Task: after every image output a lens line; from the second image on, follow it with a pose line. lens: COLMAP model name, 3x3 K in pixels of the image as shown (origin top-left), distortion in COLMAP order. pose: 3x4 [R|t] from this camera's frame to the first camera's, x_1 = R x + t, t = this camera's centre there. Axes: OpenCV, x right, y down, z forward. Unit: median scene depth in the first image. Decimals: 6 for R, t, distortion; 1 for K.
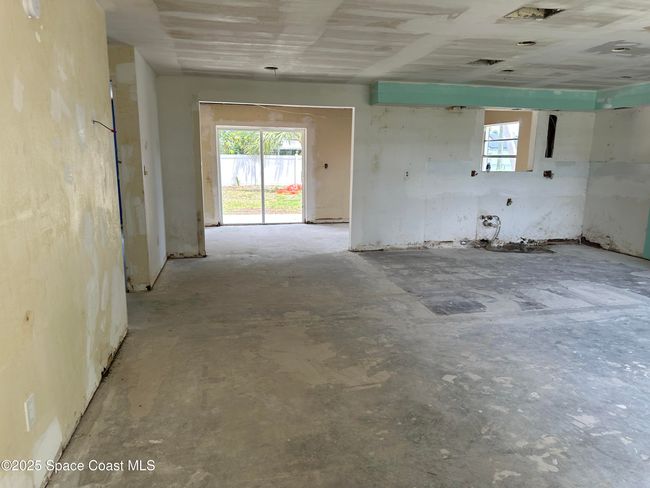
lens RADIAL K [[456.0, 0, 324.9], [0, 456.0, 246.4], [0, 0, 1]] dist [0.032091, -0.016620]
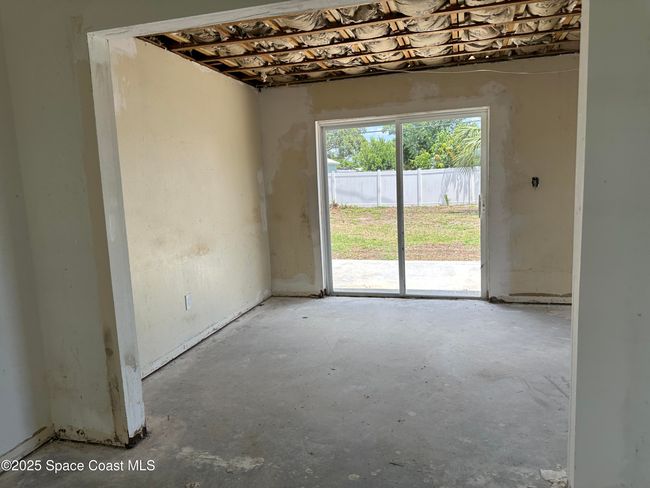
lens RADIAL K [[456.0, 0, 321.6], [0, 456.0, 239.7], [0, 0, 1]] dist [0.032091, -0.016620]
pose [[0.874316, 0.011518, -0.485221, 0.040782], [-0.033955, 0.998720, -0.037476, -0.095378], [0.484168, 0.049242, 0.873588, 0.503272]]
